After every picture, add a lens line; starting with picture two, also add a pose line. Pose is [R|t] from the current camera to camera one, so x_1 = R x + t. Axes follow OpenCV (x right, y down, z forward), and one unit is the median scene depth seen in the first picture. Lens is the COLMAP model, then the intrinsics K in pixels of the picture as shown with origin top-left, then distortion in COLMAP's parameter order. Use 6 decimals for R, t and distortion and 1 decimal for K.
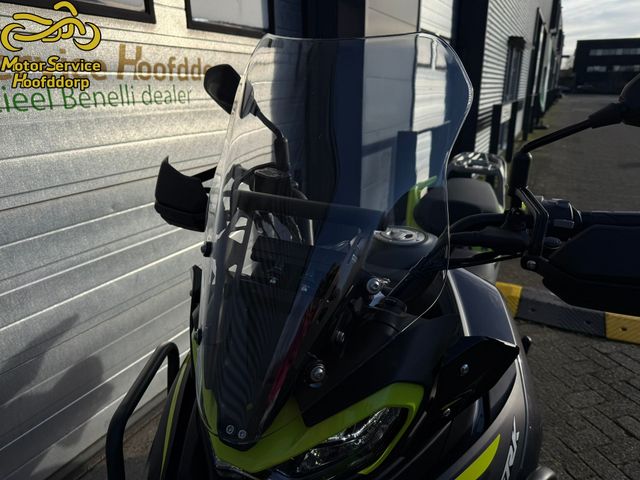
lens RADIAL K [[448.1, 0, 320.0], [0, 448.1, 240.0], [0, 0, 1]] dist [0.003304, 0.001028]
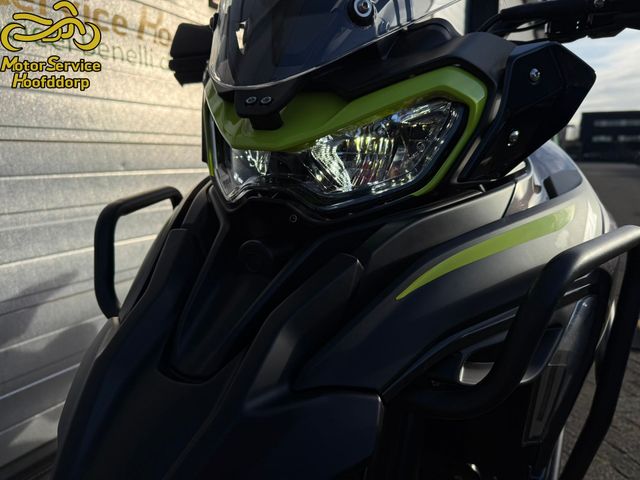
lens RADIAL K [[448.1, 0, 320.0], [0, 448.1, 240.0], [0, 0, 1]] dist [0.003304, 0.001028]
pose [[0.999600, 0.011384, -0.025872, -0.006506], [-0.014979, 0.989570, -0.143275, 0.229391], [0.023971, 0.143605, 0.989345, 0.070071]]
